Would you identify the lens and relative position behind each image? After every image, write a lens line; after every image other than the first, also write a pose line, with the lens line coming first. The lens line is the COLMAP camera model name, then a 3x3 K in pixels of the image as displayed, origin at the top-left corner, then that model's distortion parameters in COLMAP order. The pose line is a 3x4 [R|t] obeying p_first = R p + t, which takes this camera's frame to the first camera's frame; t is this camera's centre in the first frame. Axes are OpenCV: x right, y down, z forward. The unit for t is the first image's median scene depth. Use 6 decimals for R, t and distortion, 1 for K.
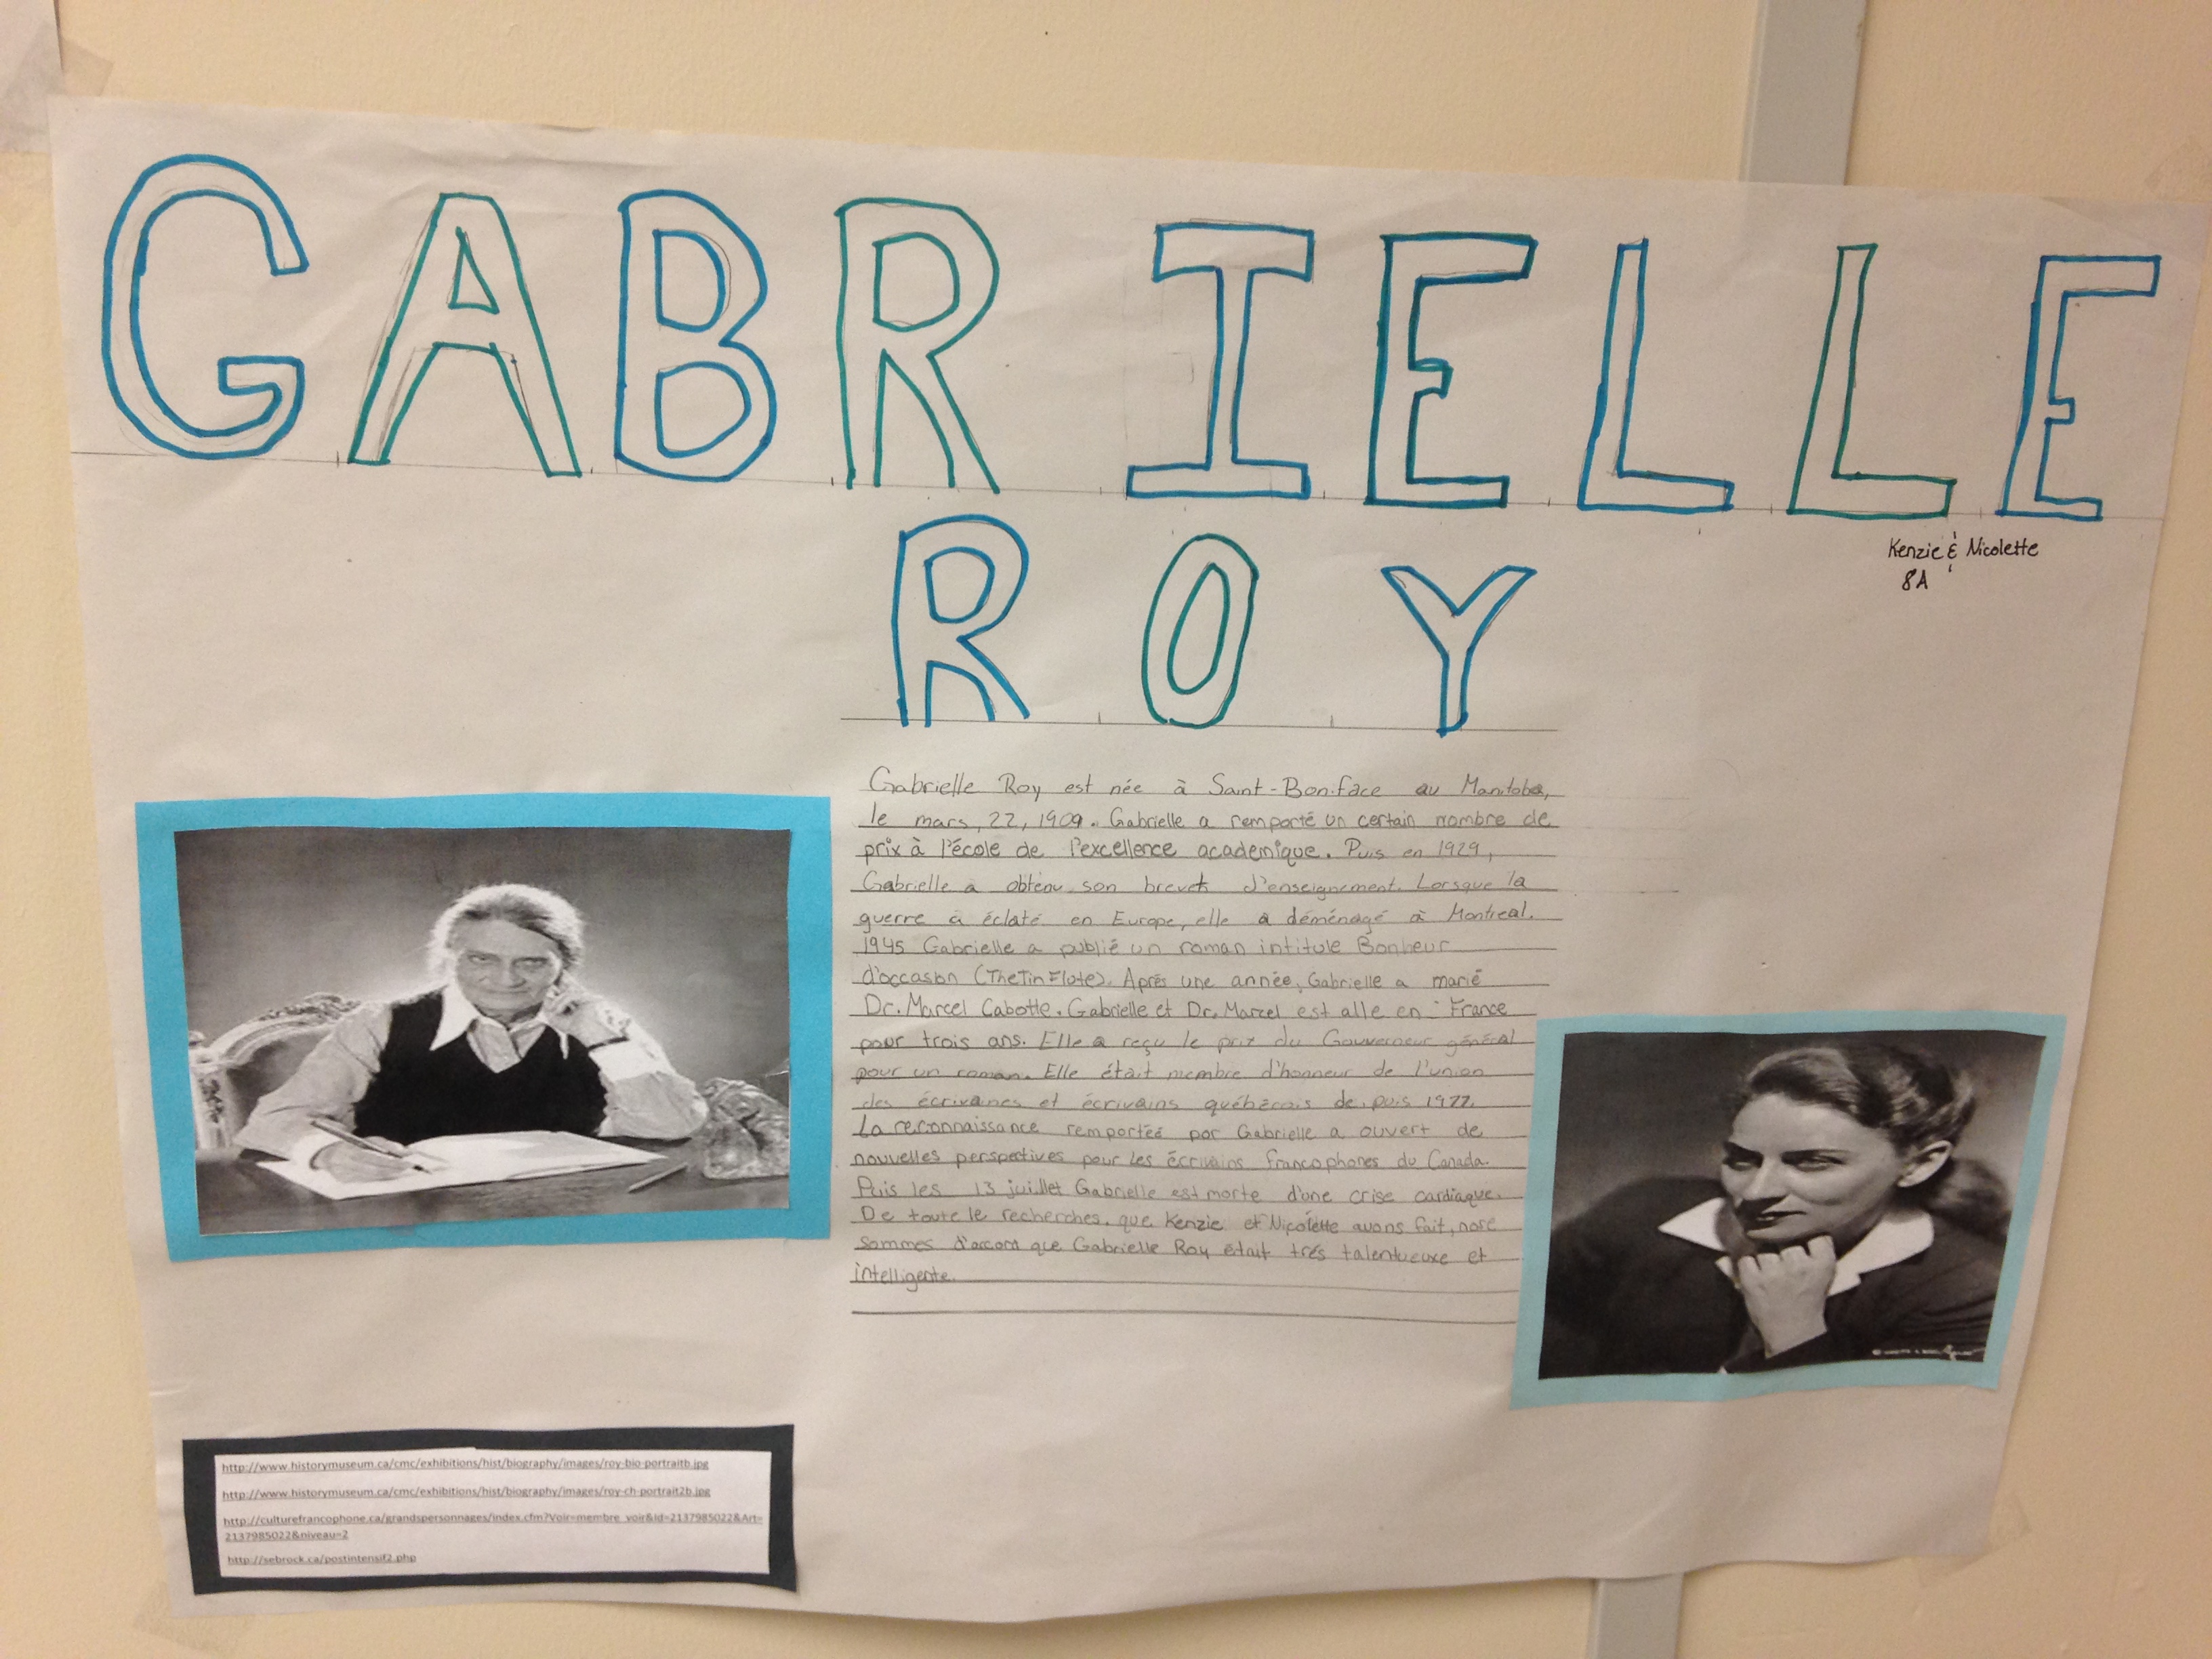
lens RADIAL K [[2130.1, 0, 1112.9], [0, 2130.1, 854.5], [0, 0, 1]] dist [0.235368, -0.453255]
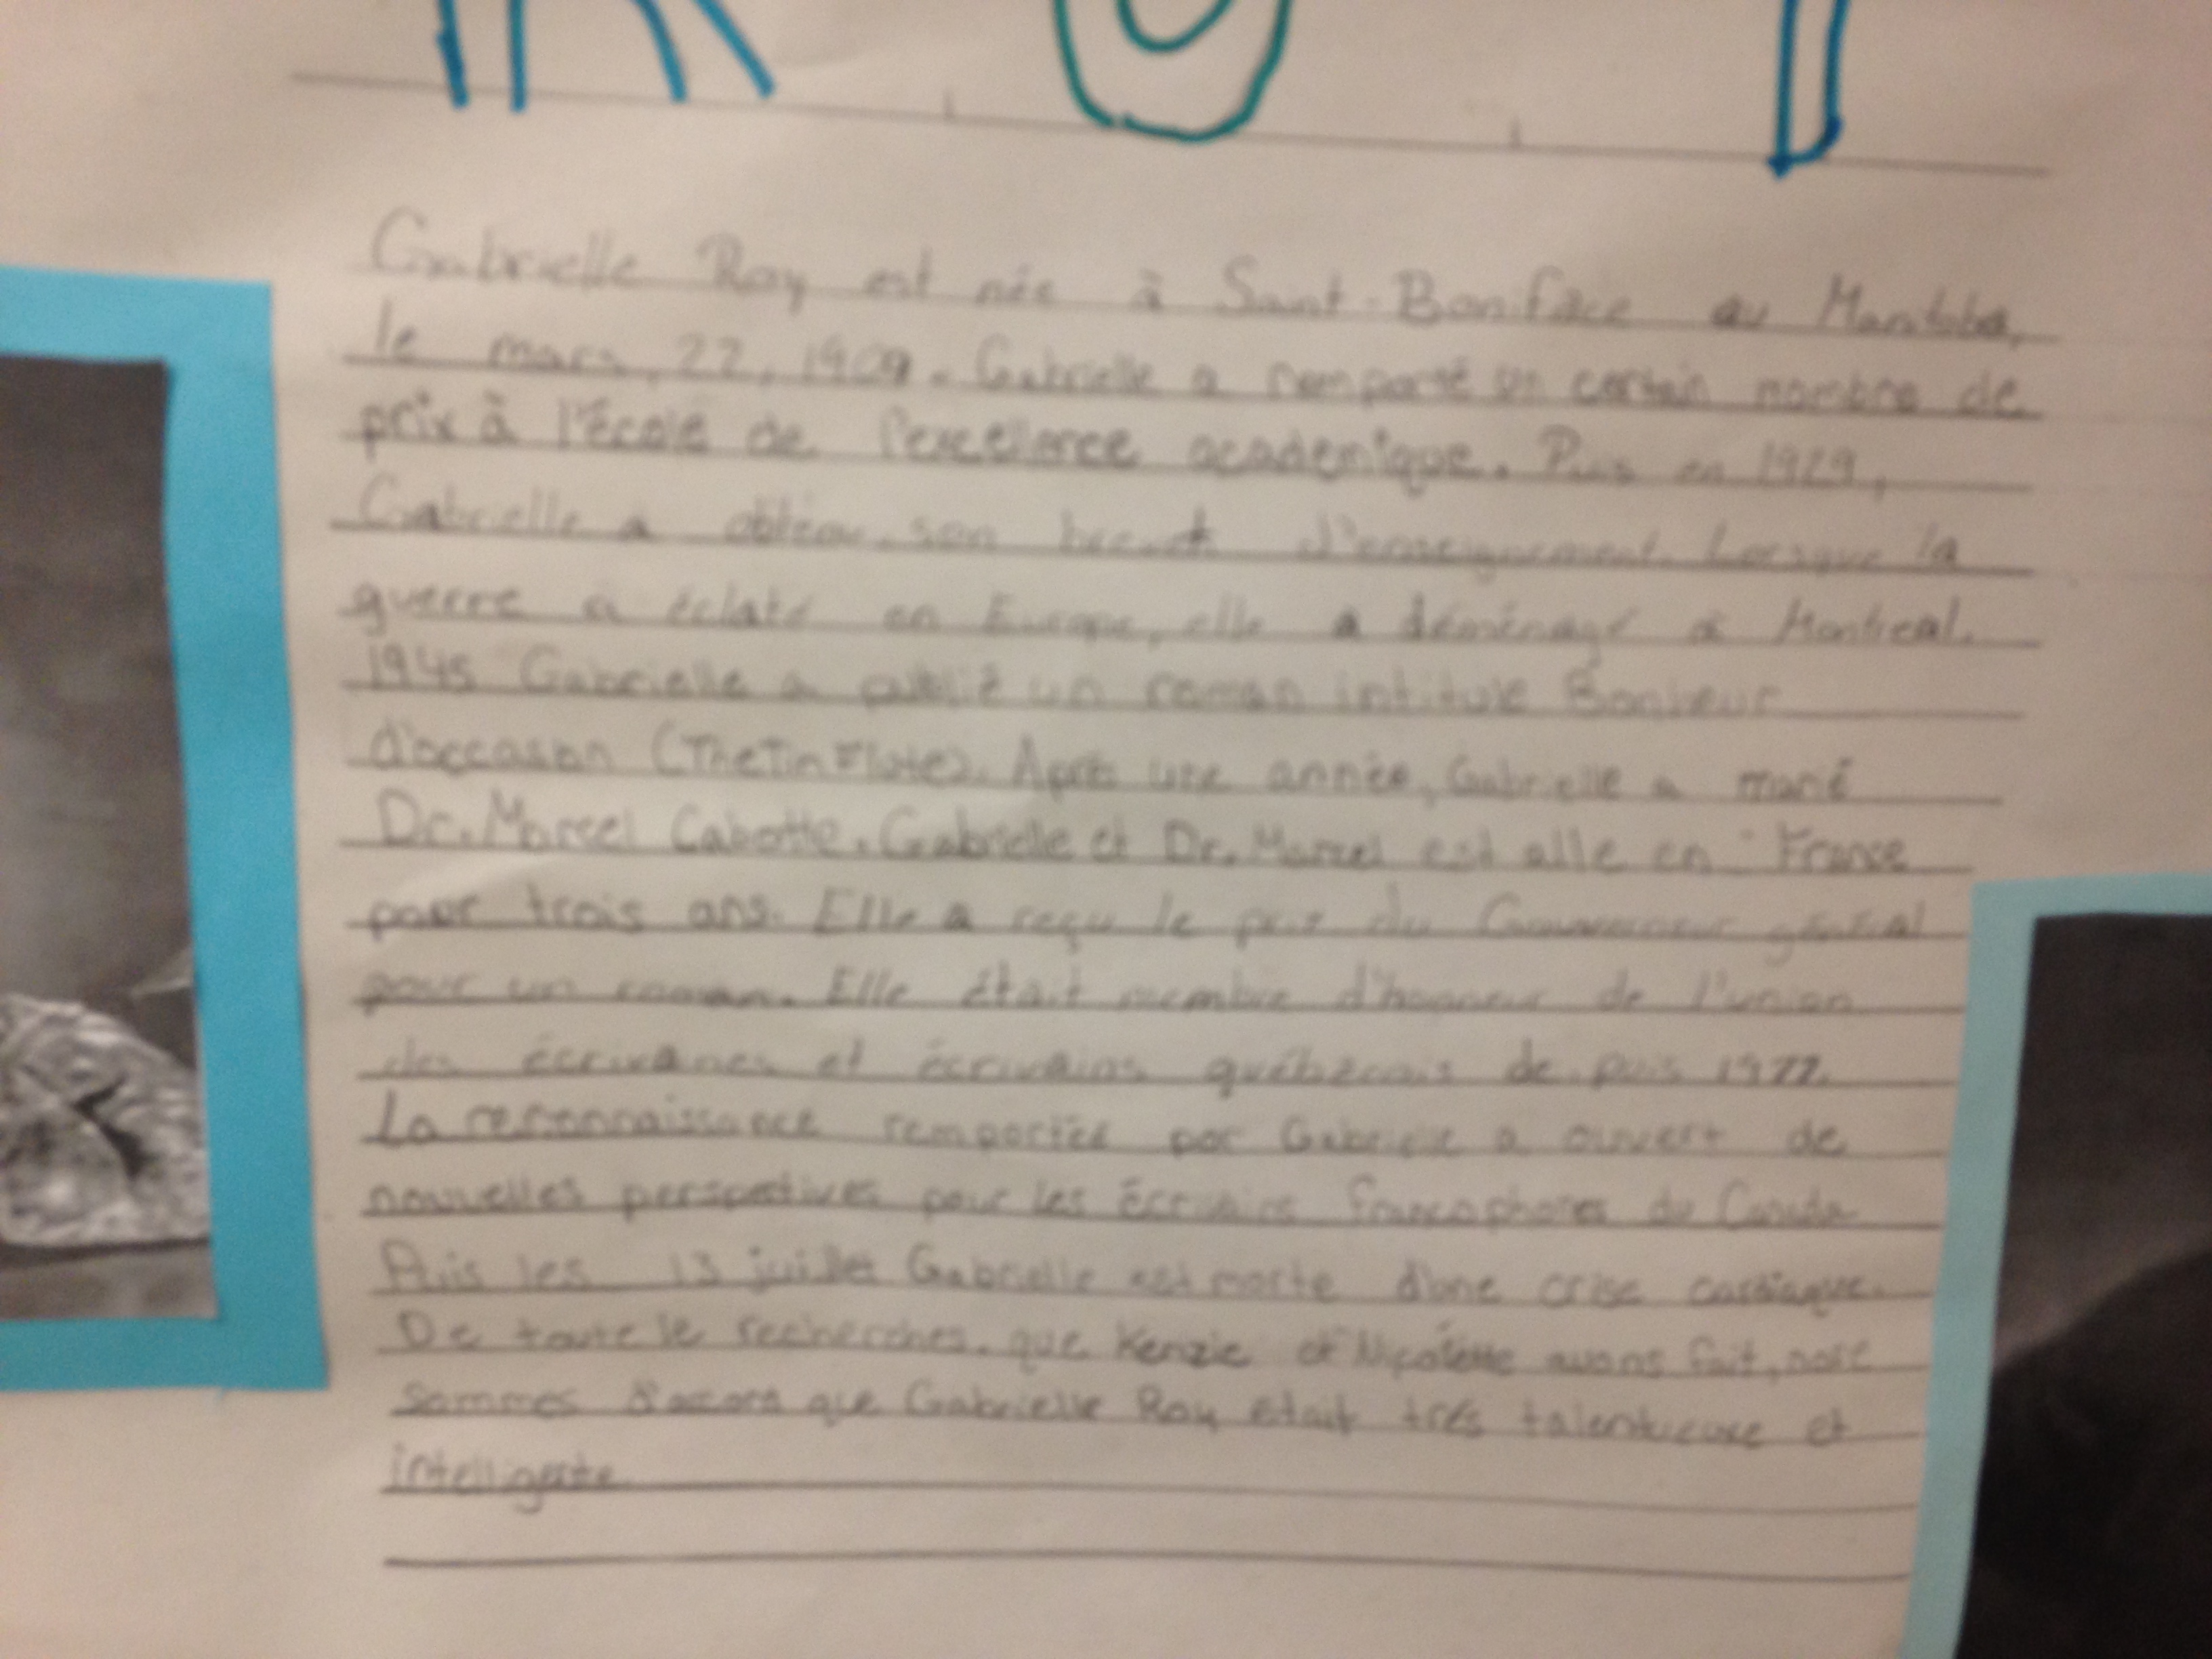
lens RADIAL K [[2130.1, 0, 1112.9], [0, 2130.1, 854.5], [0, 0, 1]] dist [0.235368, -0.453255]
pose [[0.999995, 0.001706, -0.002829, 0.025557], [-0.001855, 0.998571, -0.053401, 0.097872], [0.002734, 0.053406, 0.998569, 0.575293]]
